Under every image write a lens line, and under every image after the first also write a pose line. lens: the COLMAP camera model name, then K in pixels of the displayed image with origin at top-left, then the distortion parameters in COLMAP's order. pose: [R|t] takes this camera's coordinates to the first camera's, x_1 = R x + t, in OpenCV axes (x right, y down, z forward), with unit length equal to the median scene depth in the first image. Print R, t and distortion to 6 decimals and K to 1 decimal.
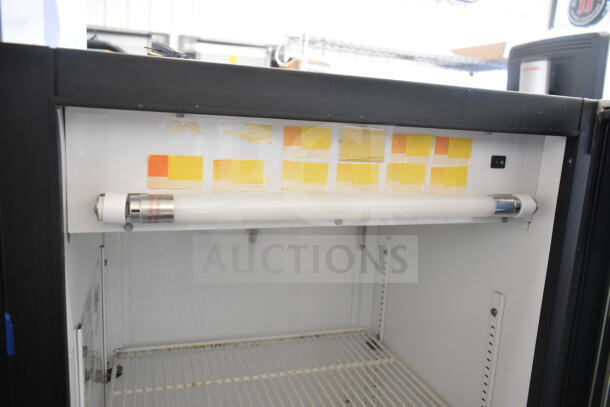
lens RADIAL K [[470.6, 0, 304.1], [0, 470.6, 209.6], [0, 0, 1]] dist [0.014984, -0.001890]
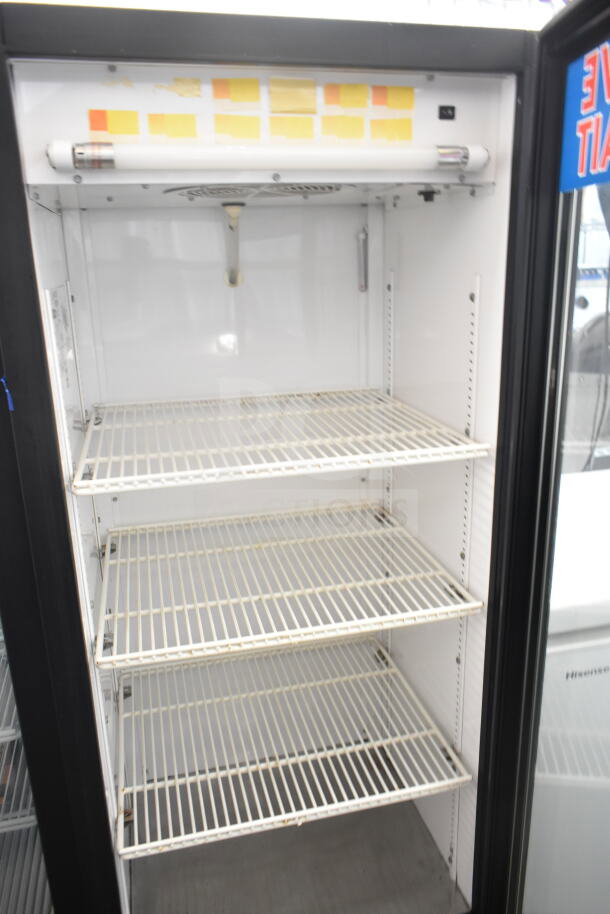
lens RADIAL K [[705.1, 0, 302.5], [0, 705.1, 448.9], [0, 0, 1]] dist [0.014984, -0.001890]
pose [[0.992961, -0.052254, -0.106293, 0.256537], [0.063093, 0.992853, 0.101307, 0.449093], [0.100240, -0.107301, 0.989161, -0.574973]]
